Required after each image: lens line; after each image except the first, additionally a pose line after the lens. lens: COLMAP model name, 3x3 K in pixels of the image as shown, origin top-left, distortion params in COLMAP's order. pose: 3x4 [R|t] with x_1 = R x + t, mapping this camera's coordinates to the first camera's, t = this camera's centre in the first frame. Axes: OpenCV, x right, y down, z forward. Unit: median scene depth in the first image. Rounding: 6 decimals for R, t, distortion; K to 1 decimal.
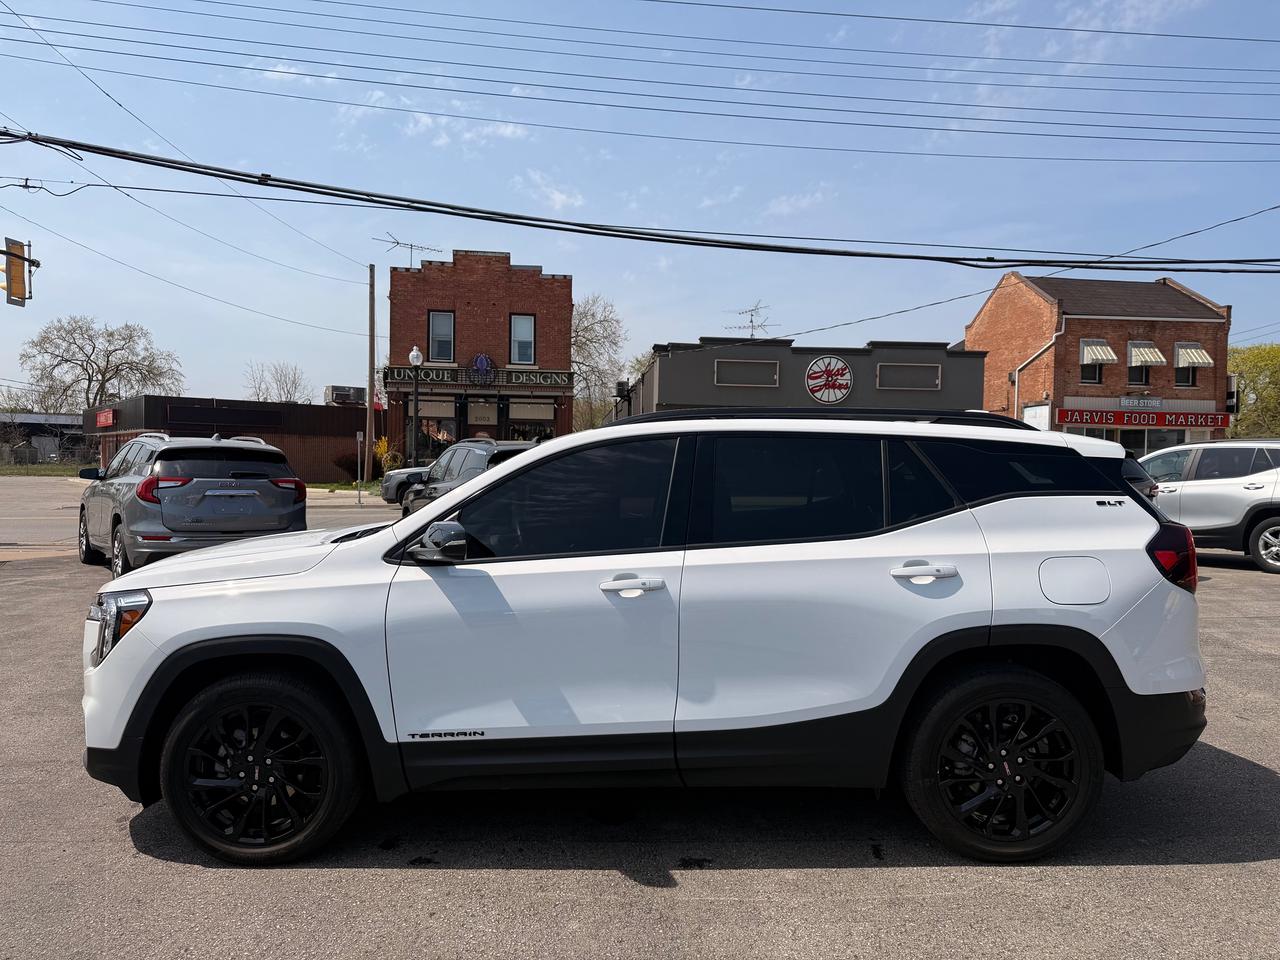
lens RADIAL K [[911.0, 0, 630.9], [0, 911.0, 483.9], [0, 0, 1]] dist [0.032979, -0.043803]
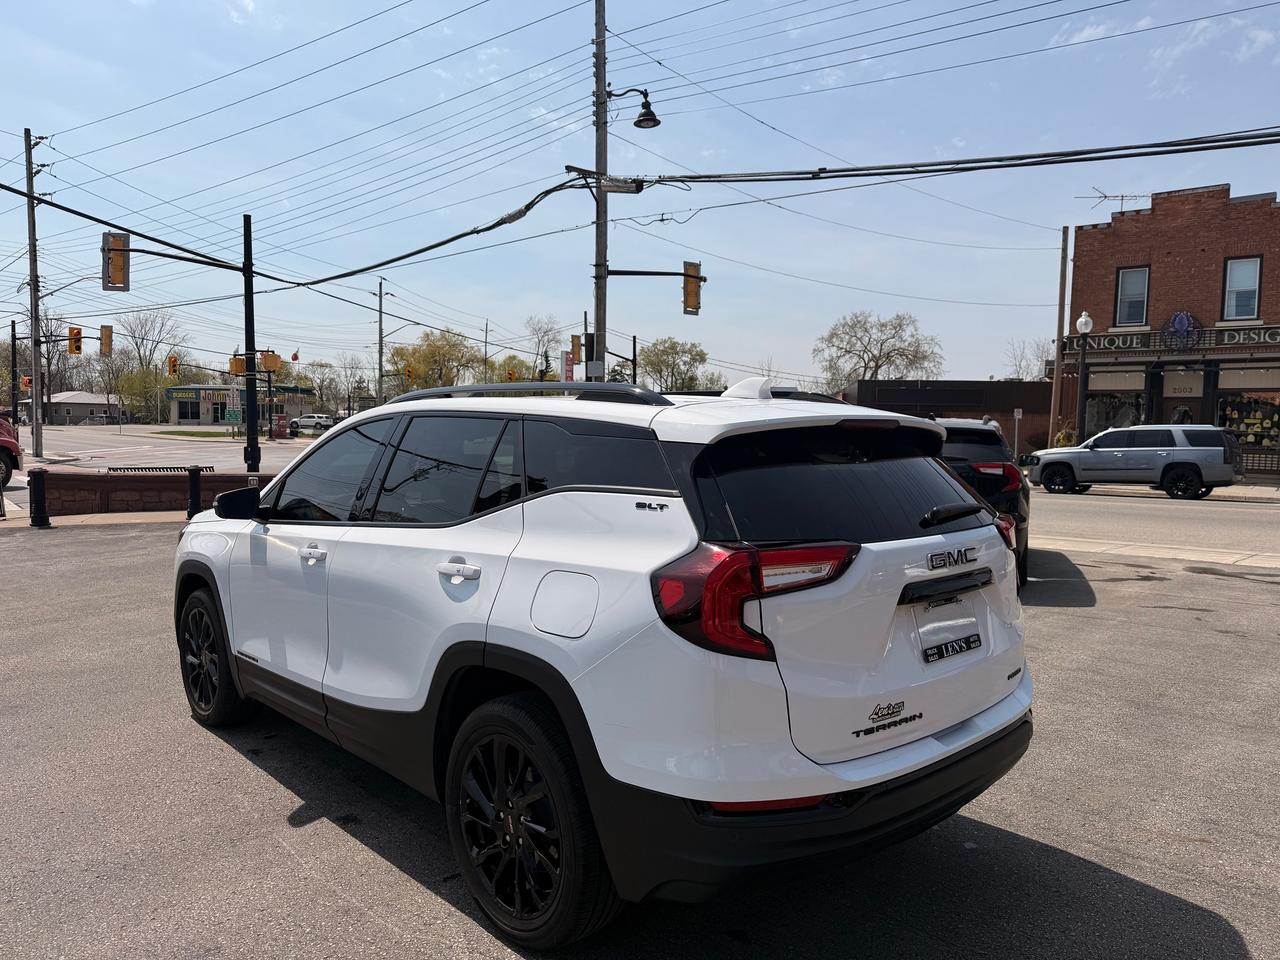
lens RADIAL K [[911.0, 0, 638.7], [0, 911.0, 480.7], [0, 0, 1]] dist [0.032979, -0.043803]
pose [[0.669855, 0.037725, -0.741533, 0.131421], [-0.022411, 0.999281, 0.030593, -0.002543], [0.742154, -0.003874, 0.670218, 0.065941]]
